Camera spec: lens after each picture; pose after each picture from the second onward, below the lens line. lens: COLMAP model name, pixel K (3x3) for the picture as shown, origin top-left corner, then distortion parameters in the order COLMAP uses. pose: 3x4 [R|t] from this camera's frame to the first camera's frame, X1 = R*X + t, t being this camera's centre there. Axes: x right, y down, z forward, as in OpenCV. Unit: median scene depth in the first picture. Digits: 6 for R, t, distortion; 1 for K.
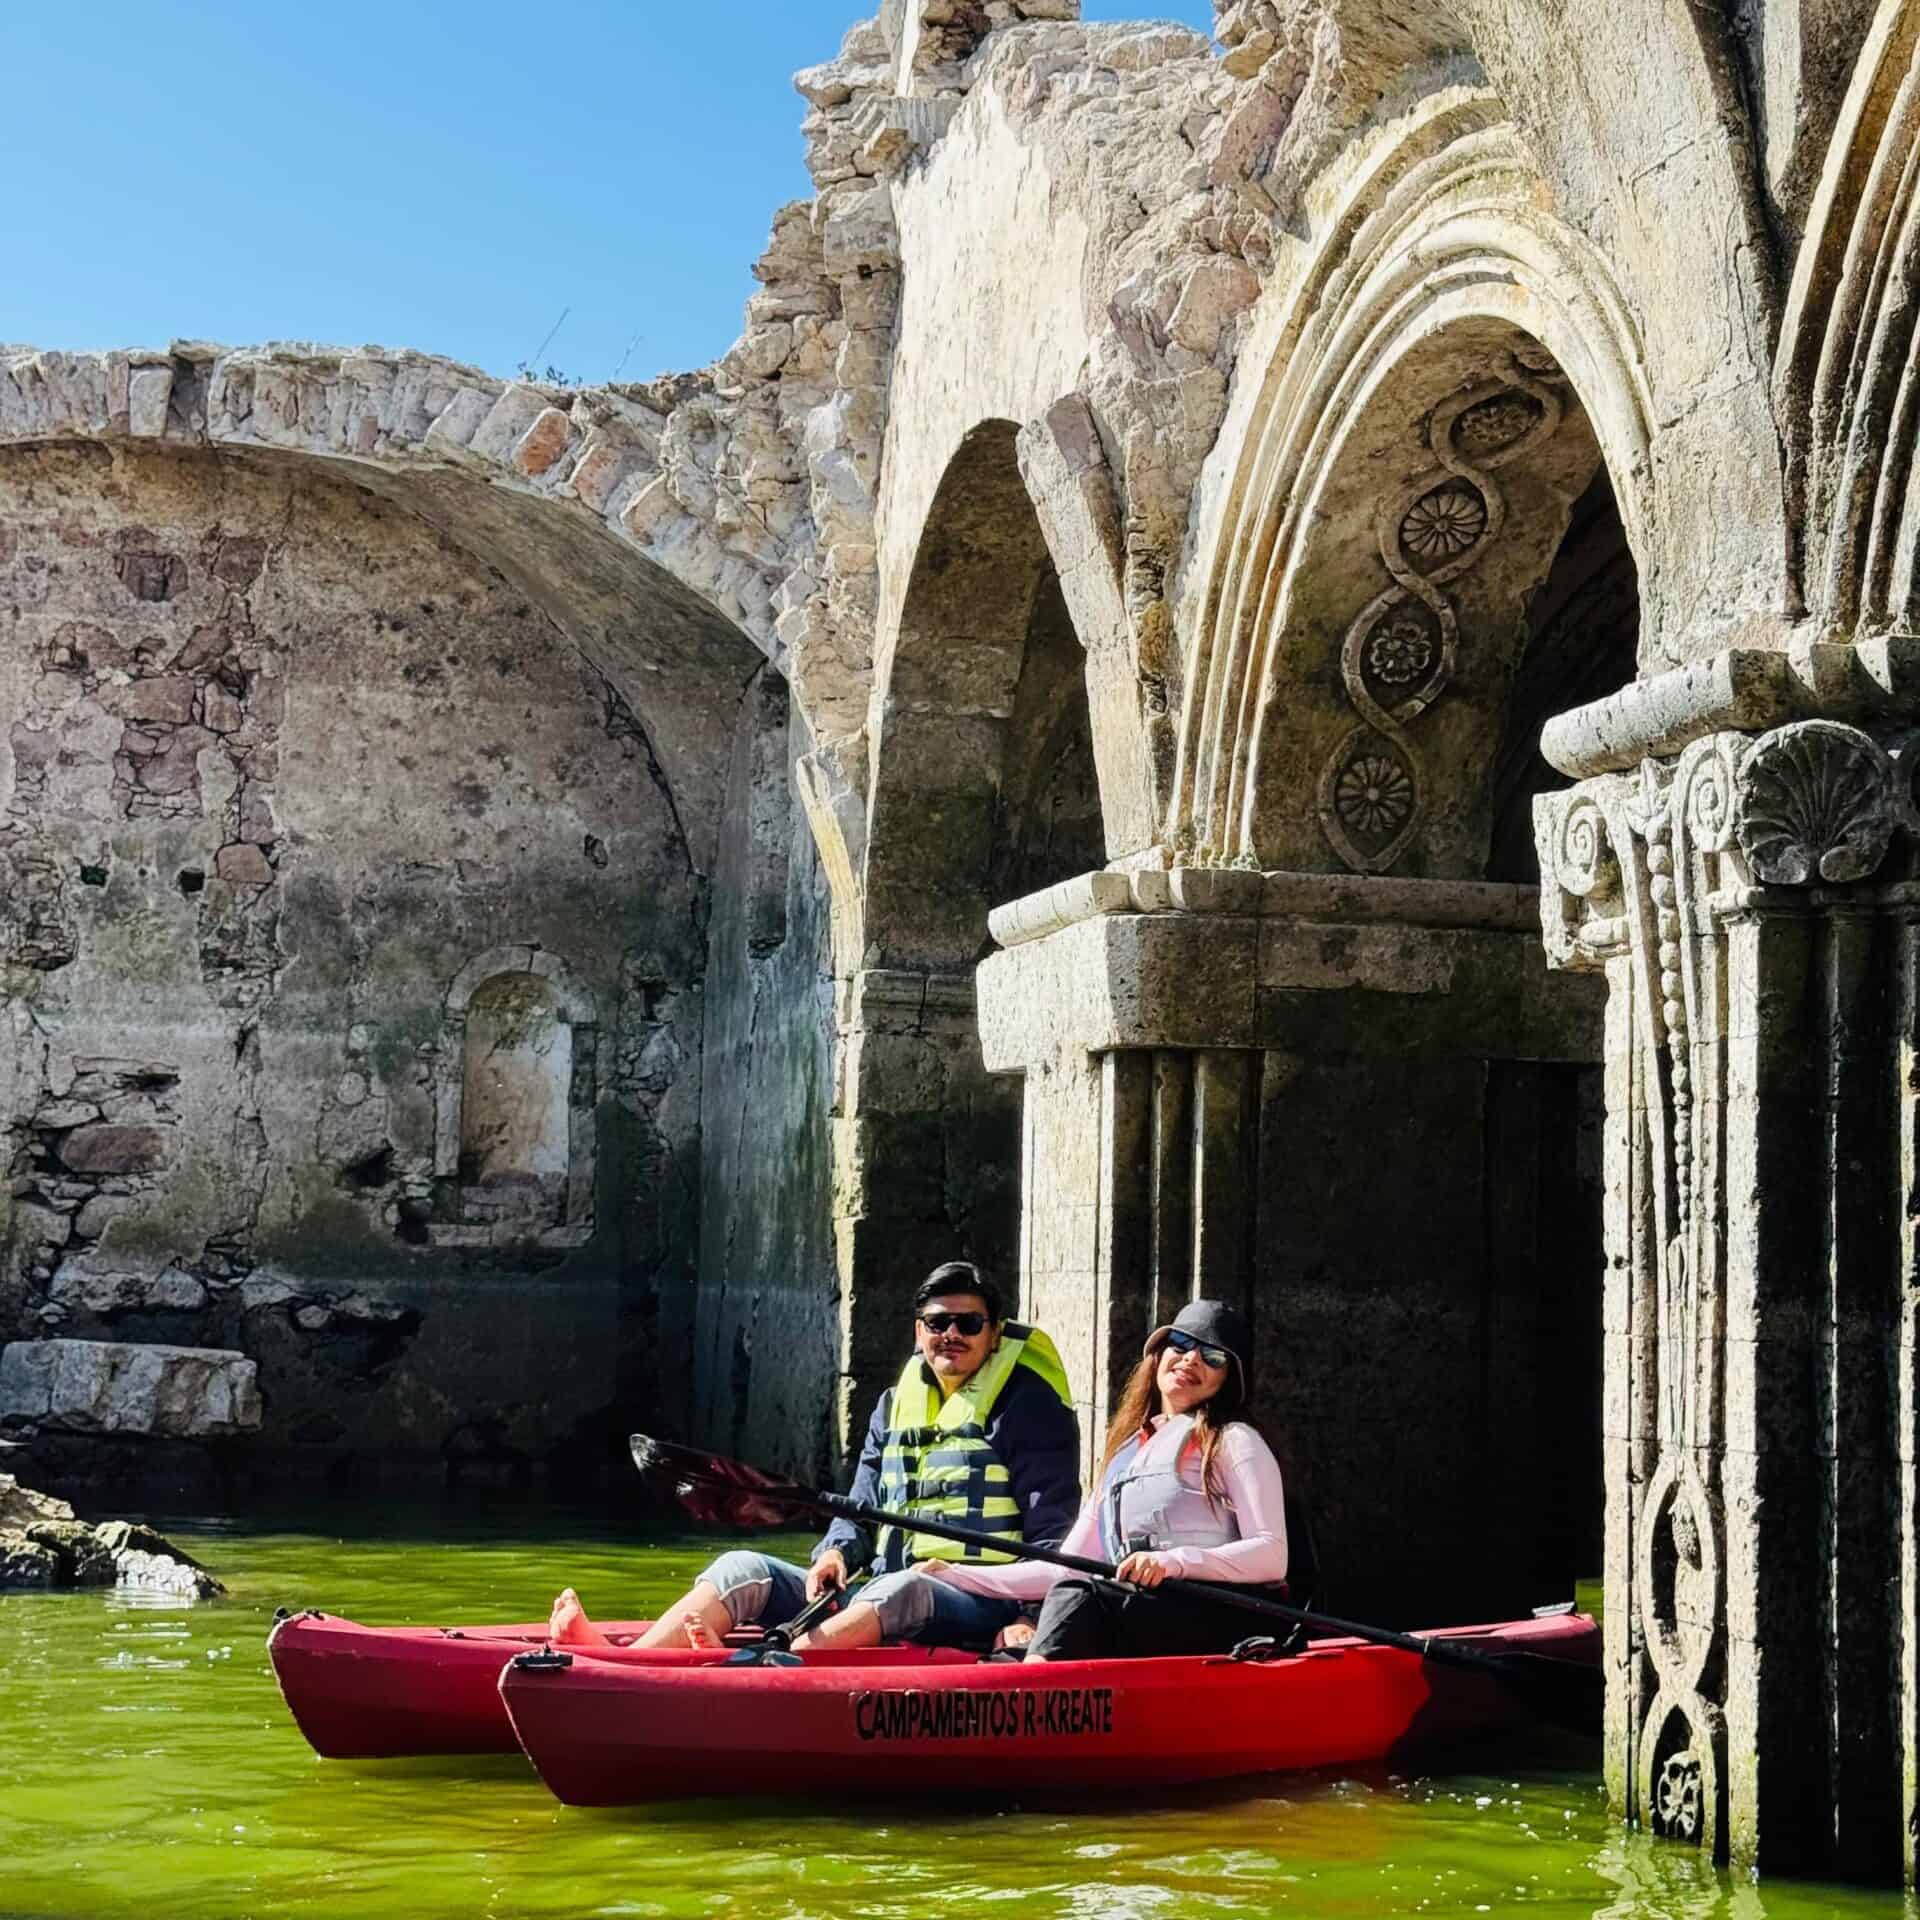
lens RADIAL K [[3524.6, 0, 975.6], [0, 3524.6, 950.6], [0, 0, 1]] dist [0.111108, 0.000000]
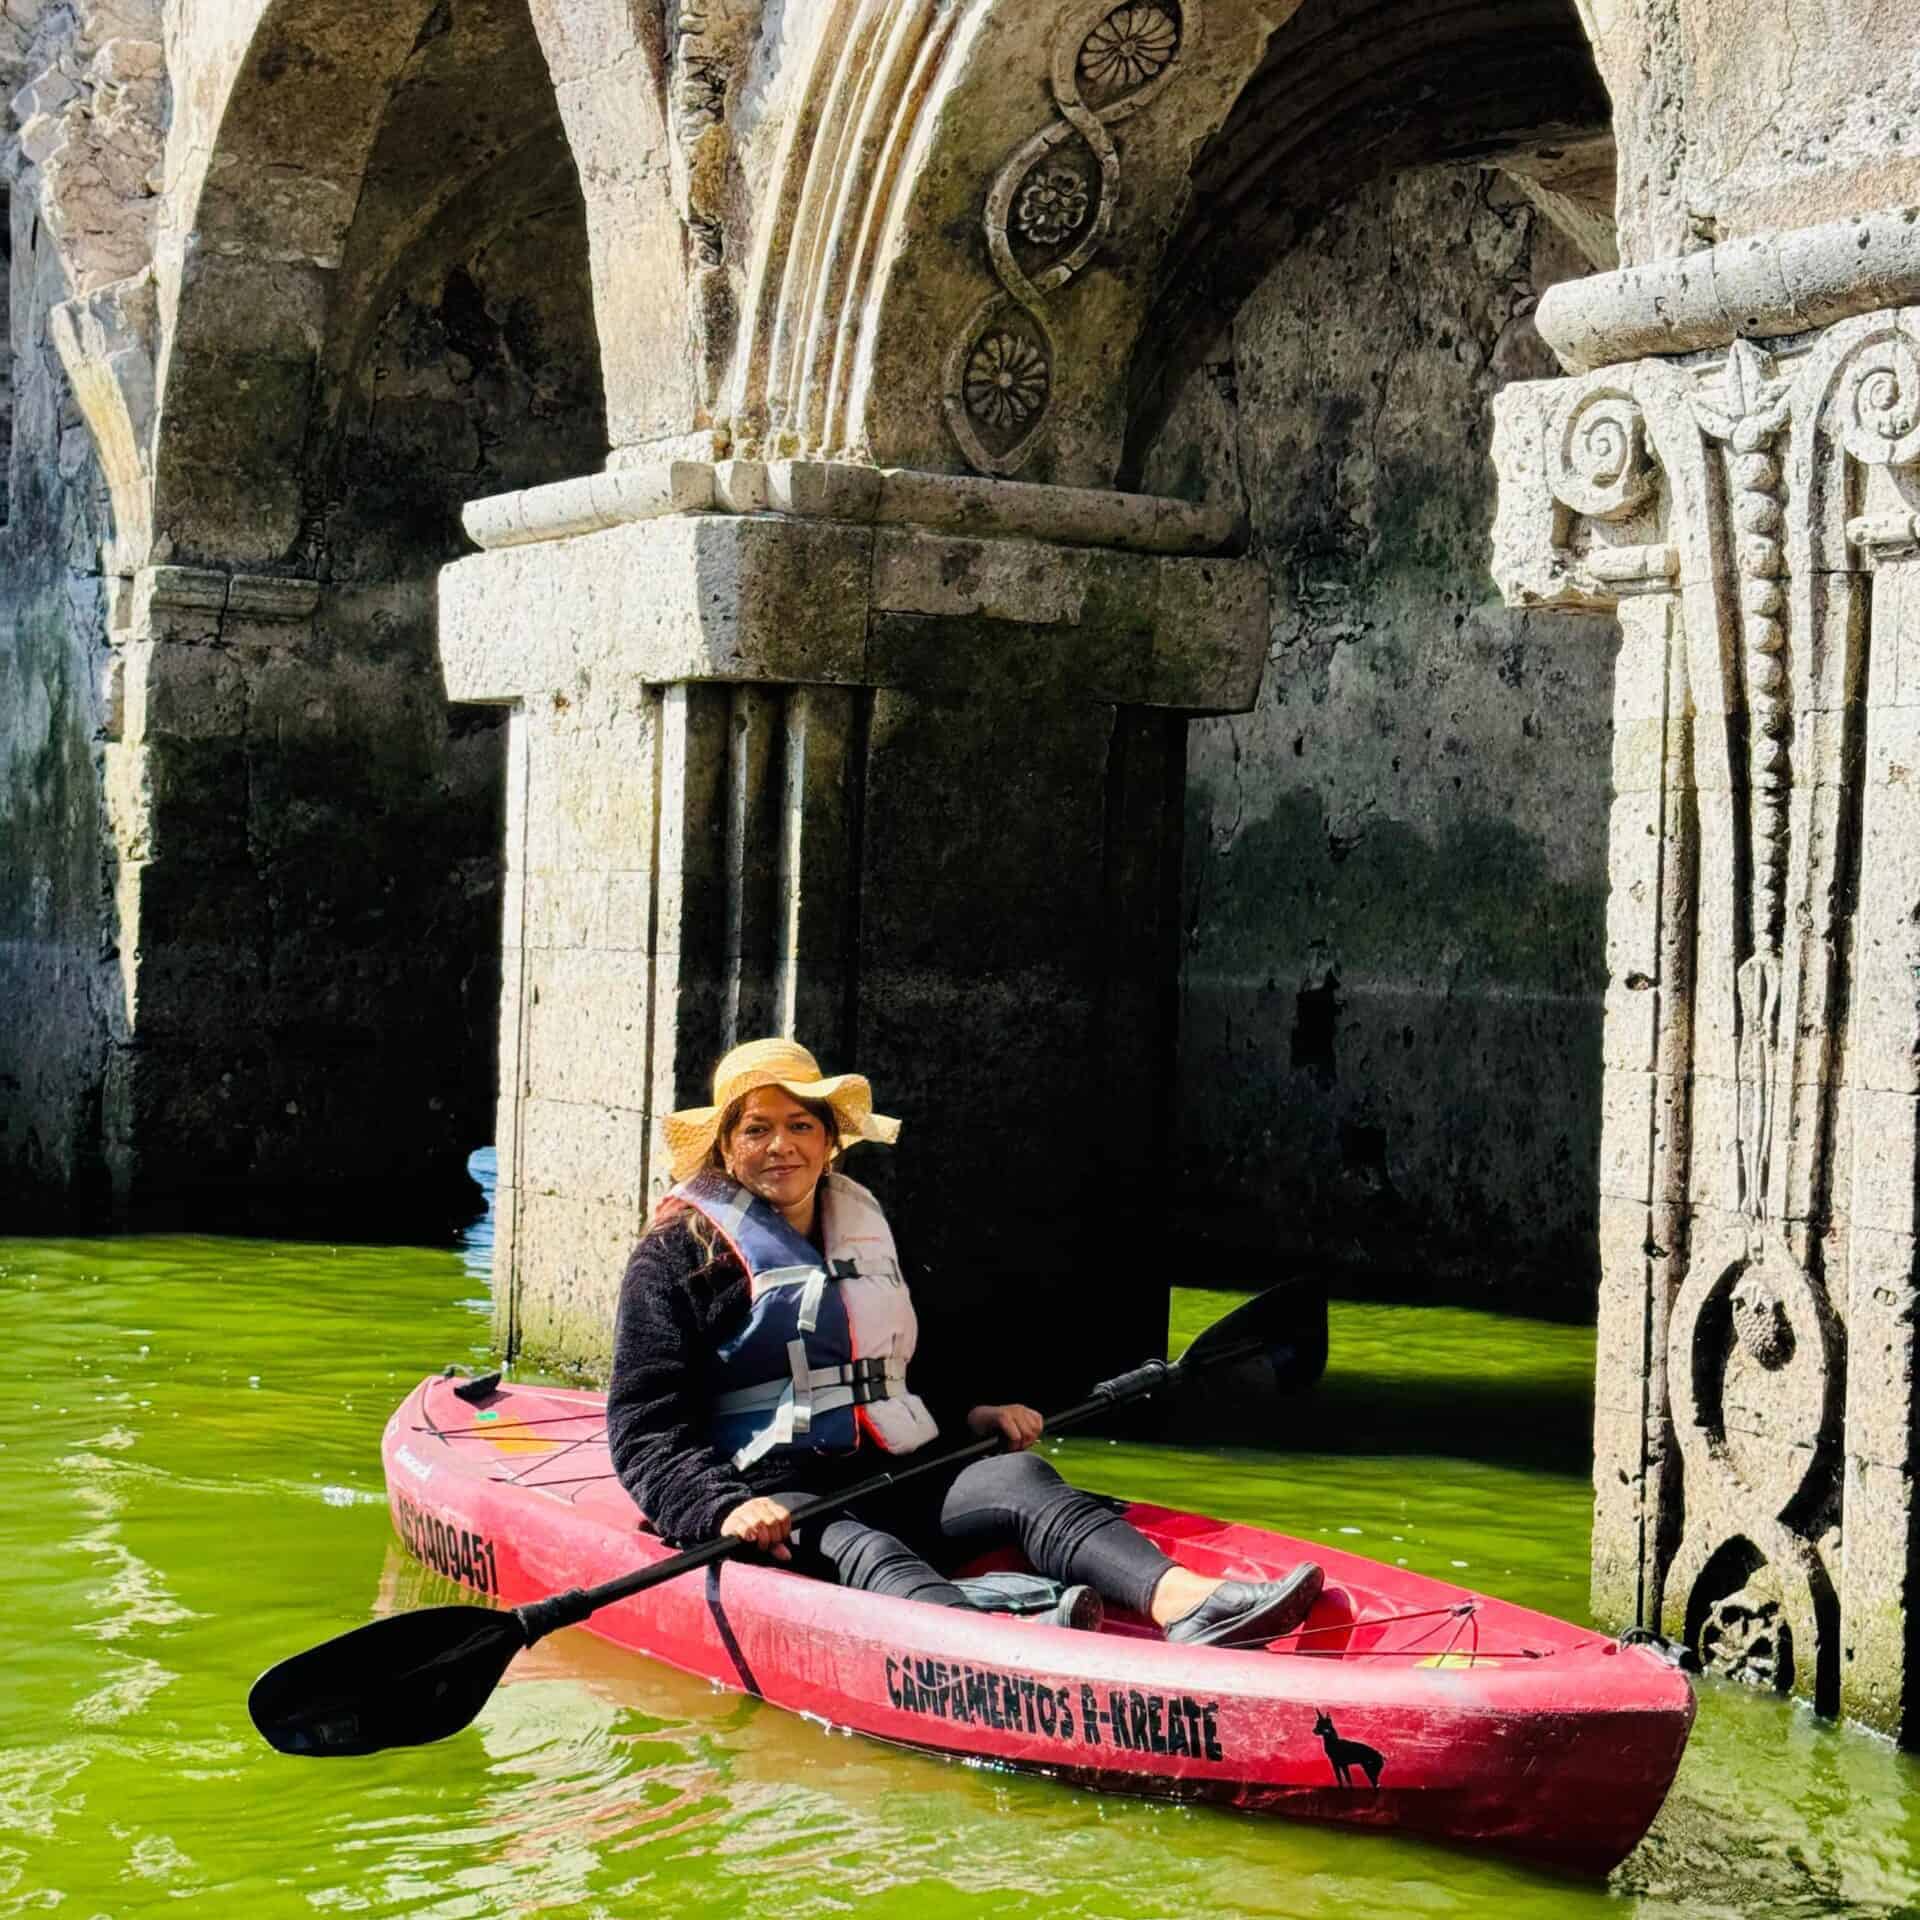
lens RADIAL K [[3524.6, 0, 961.2], [0, 3524.6, 922.2], [0, 0, 1]] dist [0.111108, 0.000000]
pose [[0.956758, 0.003076, 0.290869, -0.131065], [-0.032929, 0.994662, 0.097794, 0.001379], [-0.289016, -0.103144, 0.951752, 0.194141]]
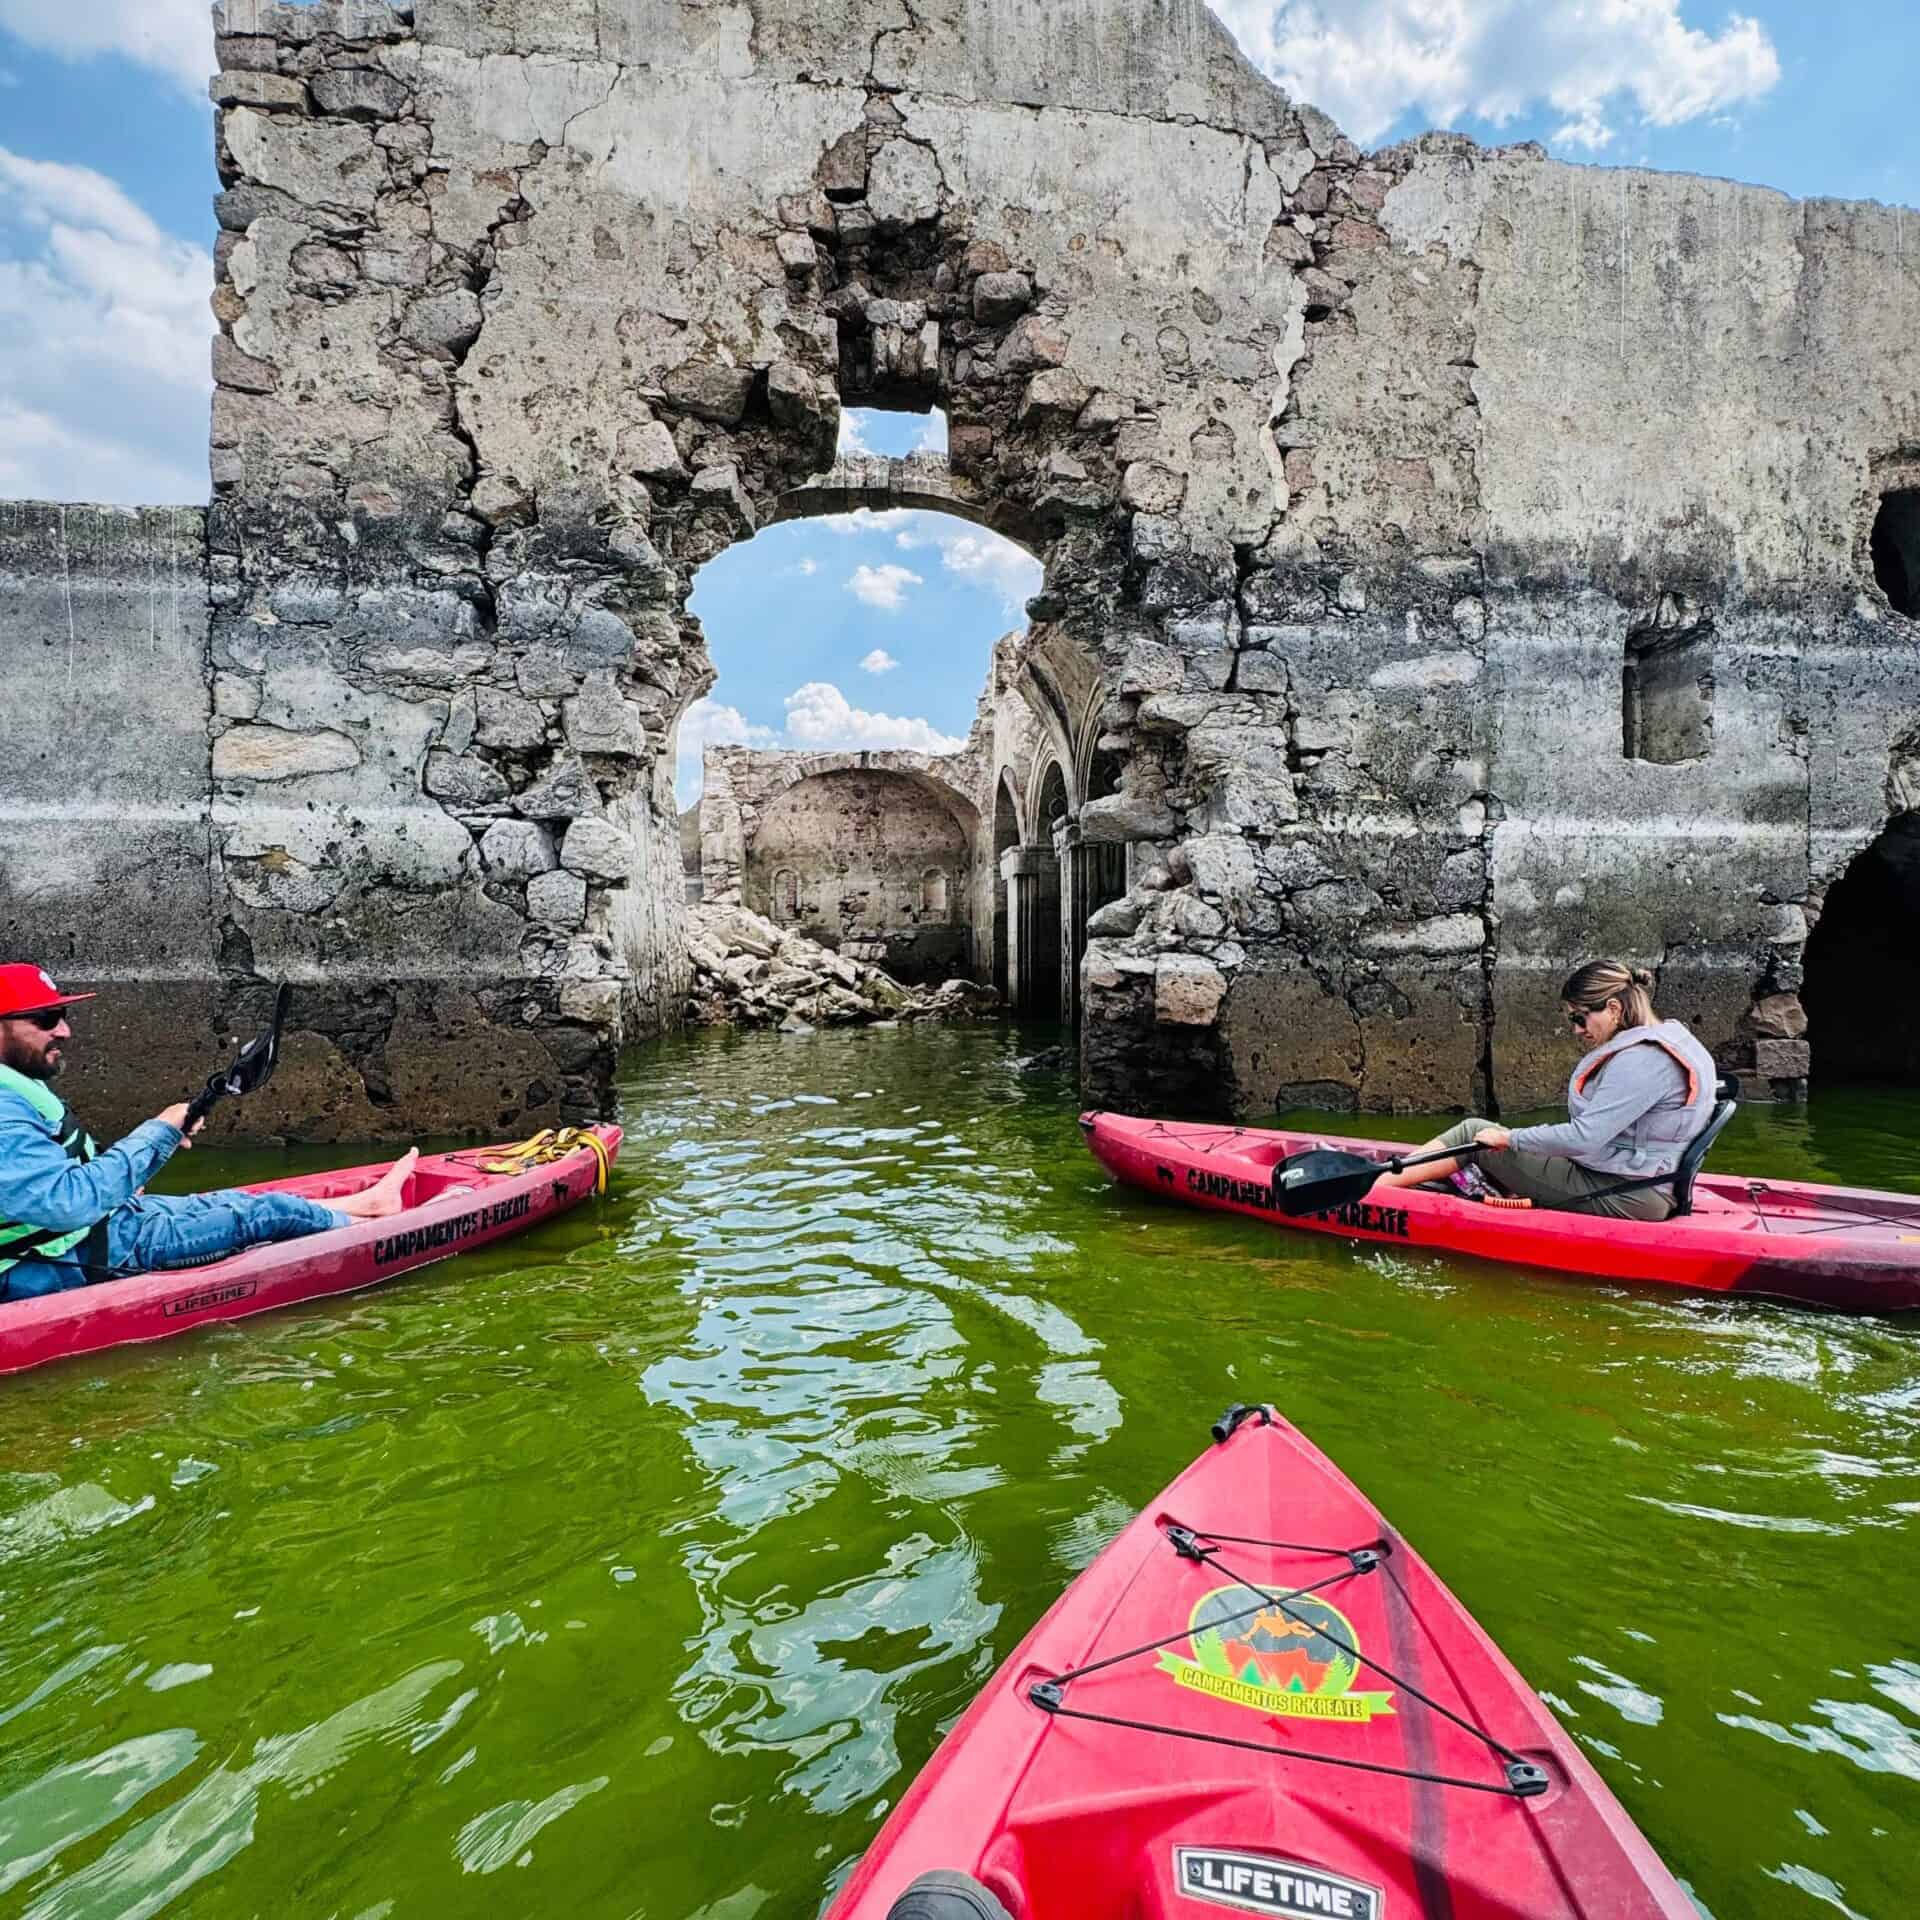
lens RADIAL K [[1006.2, 0, 962.4], [0, 1006.2, 955.5], [0, 0, 1]] dist [-0.001614, -0.001060]
pose [[0.990749, -0.033636, -0.131473, 0.166053], [0.045267, 0.995222, 0.086506, 0.011572], [0.127935, -0.091657, 0.987538, -0.736892]]
